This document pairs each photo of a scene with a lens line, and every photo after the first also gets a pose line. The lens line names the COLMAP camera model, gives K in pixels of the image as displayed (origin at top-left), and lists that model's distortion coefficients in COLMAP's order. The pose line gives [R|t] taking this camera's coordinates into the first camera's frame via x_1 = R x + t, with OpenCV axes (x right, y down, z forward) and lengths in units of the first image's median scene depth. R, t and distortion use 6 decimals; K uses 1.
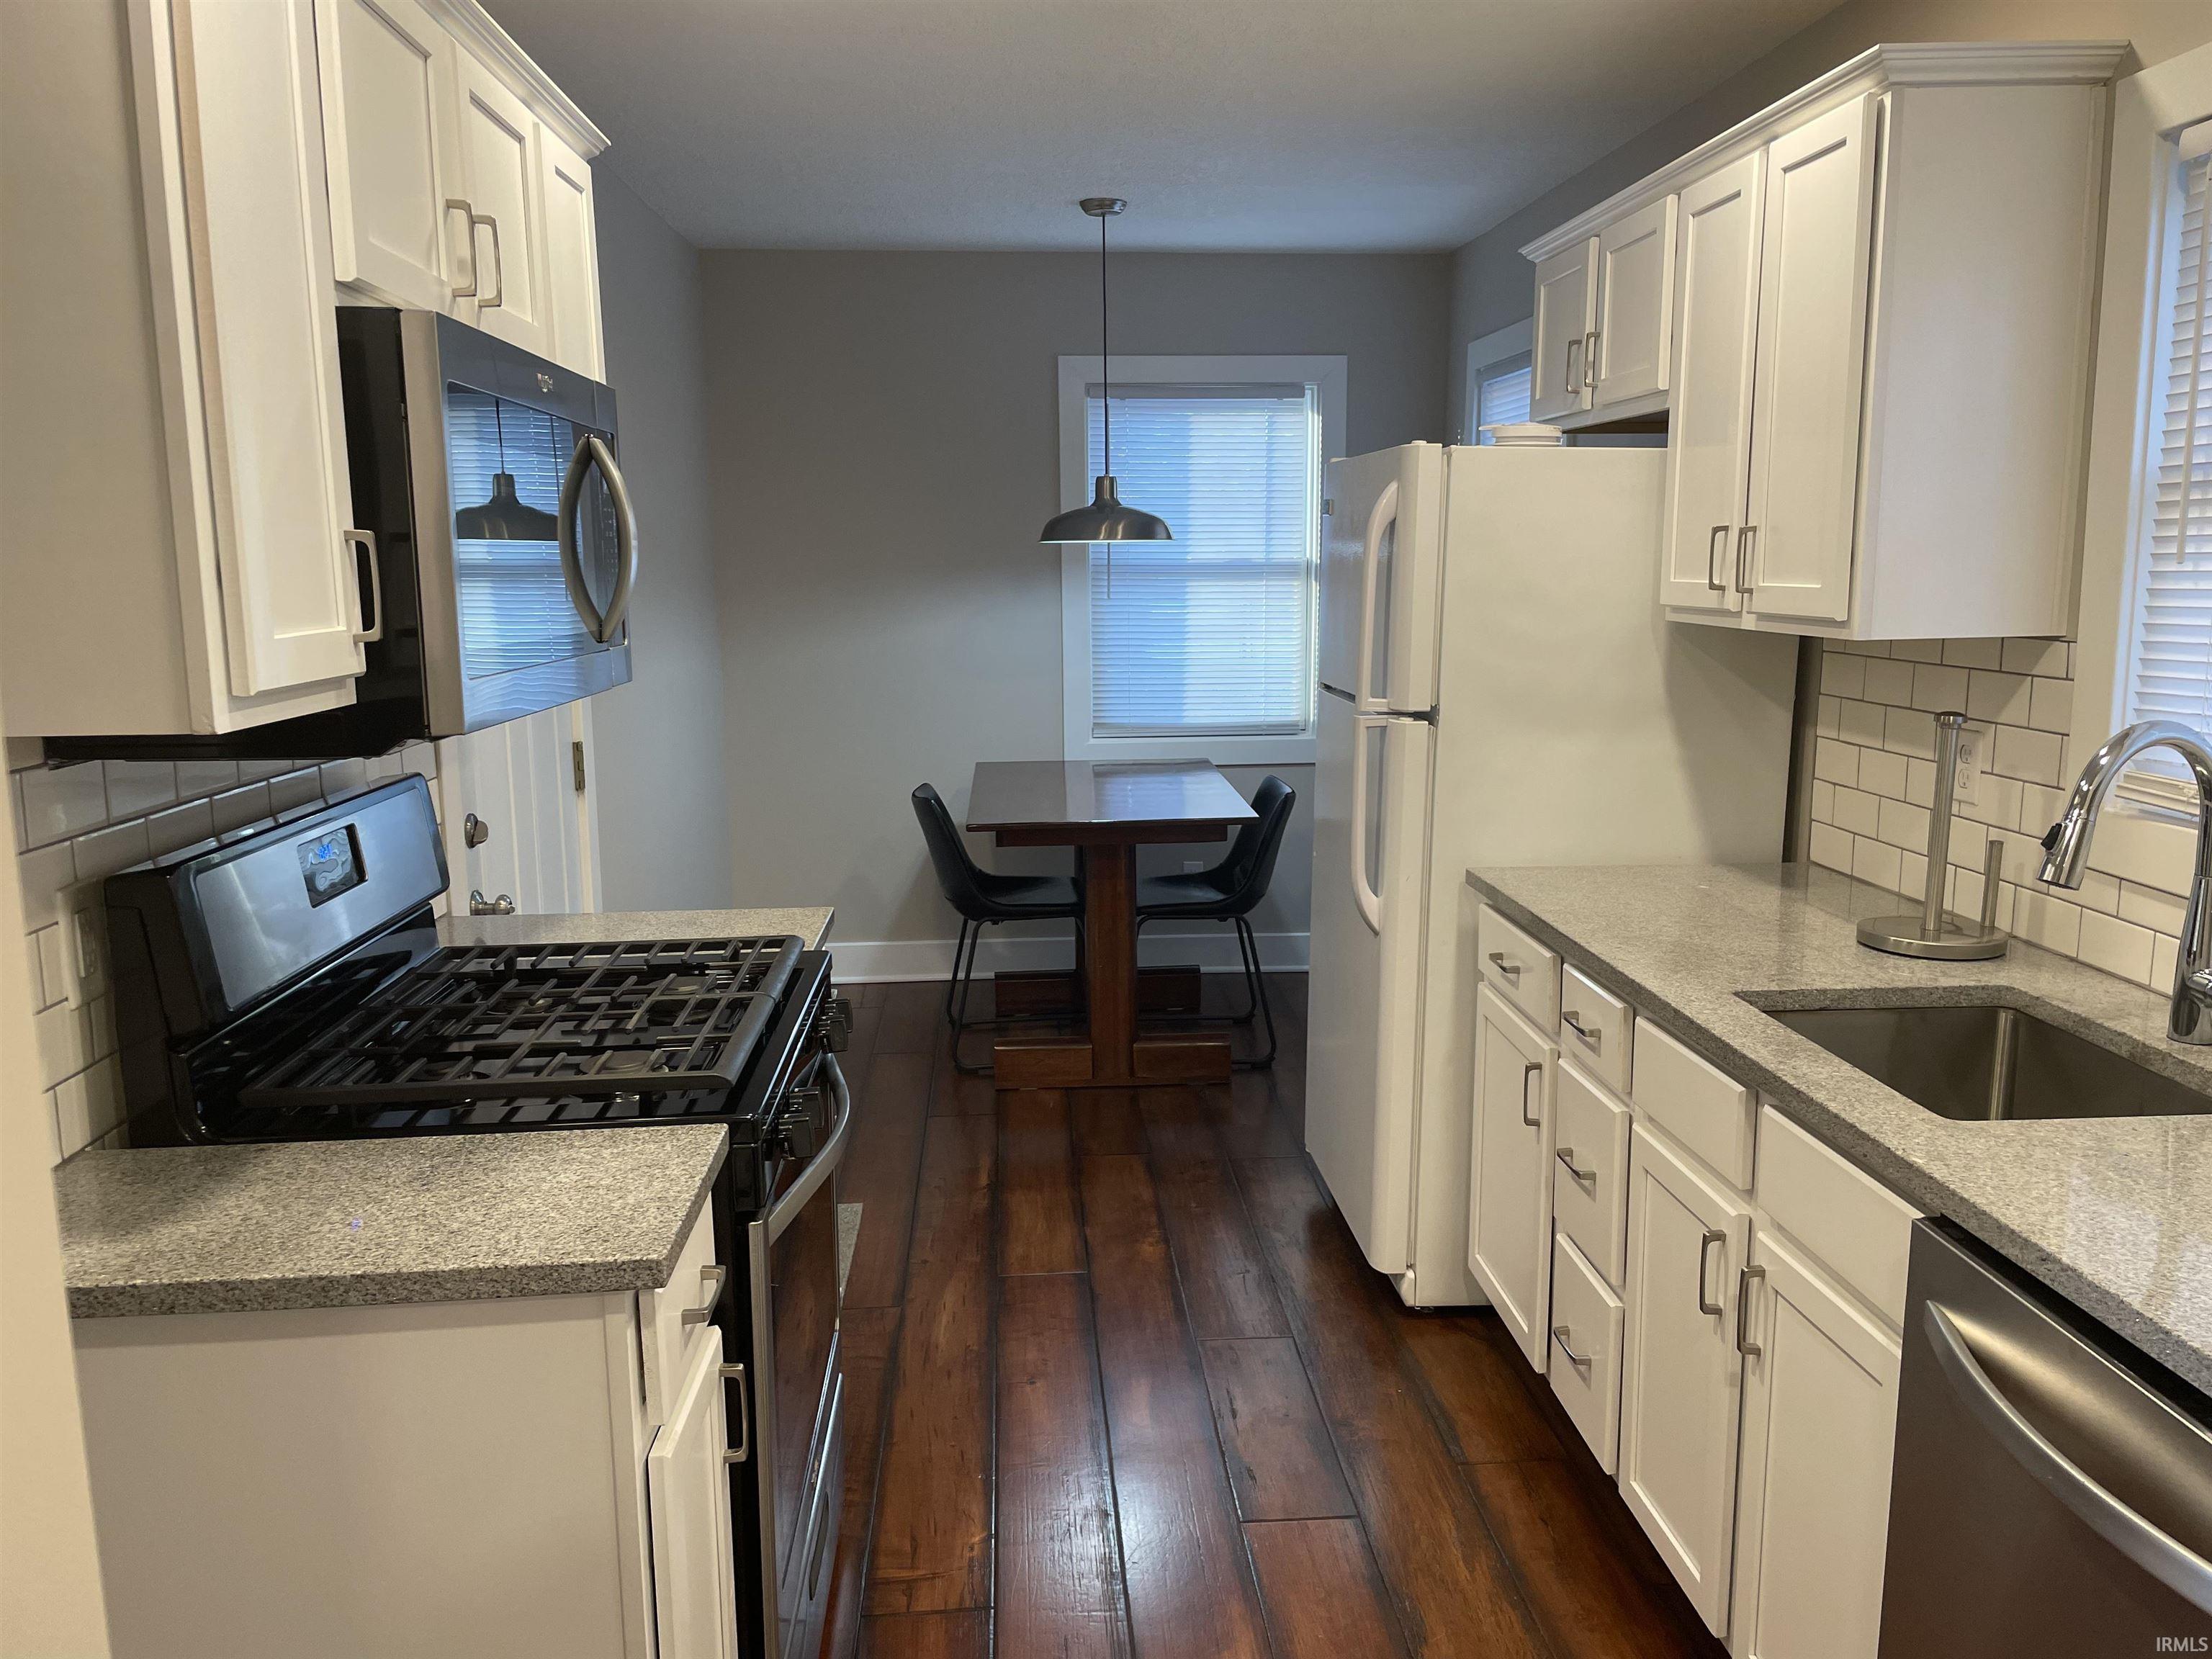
lens RADIAL K [[1686.1, 0, 1103.7], [0, 1686.1, 830.3], [0, 0, 1]] dist [0.091651, -0.099371]
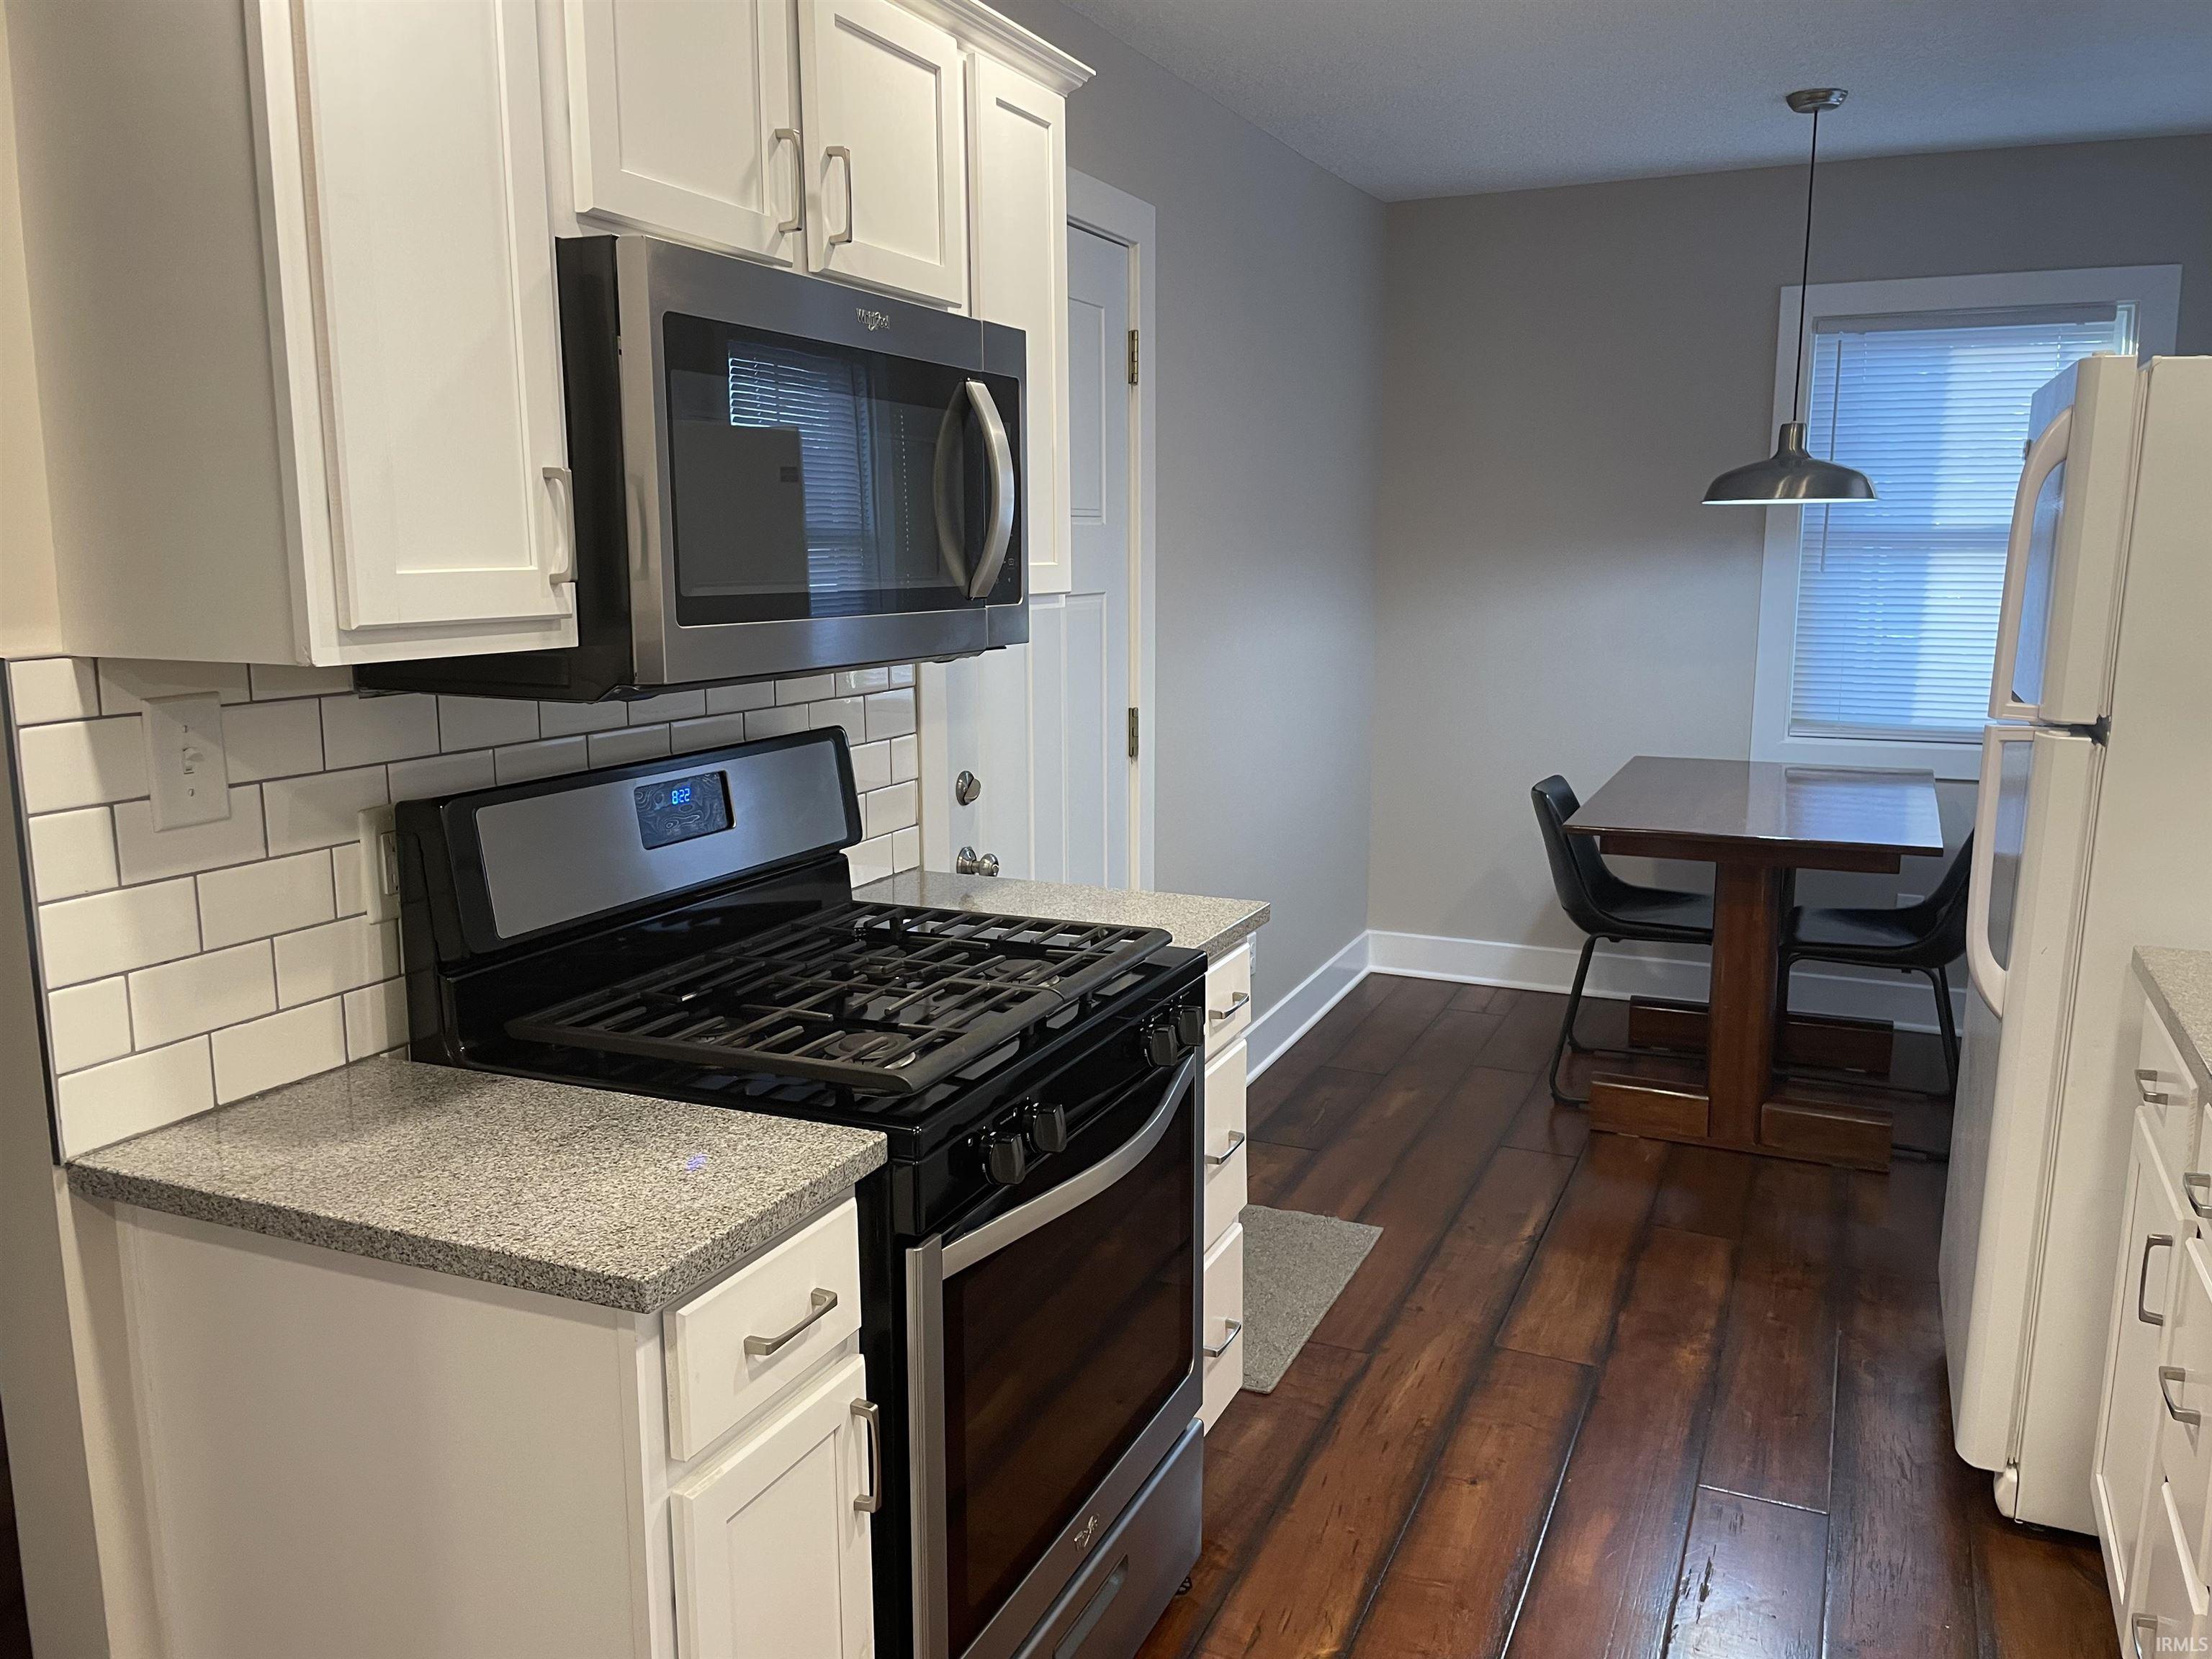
lens RADIAL K [[1686.1, 0, 1082.2], [0, 1686.1, 821.1], [0, 0, 1]] dist [0.091651, -0.099371]
pose [[0.884119, 0.085776, -0.459322, 0.141698], [-0.082217, 0.996227, 0.027786, -0.012939], [0.459972, 0.013198, 0.887835, 0.135363]]
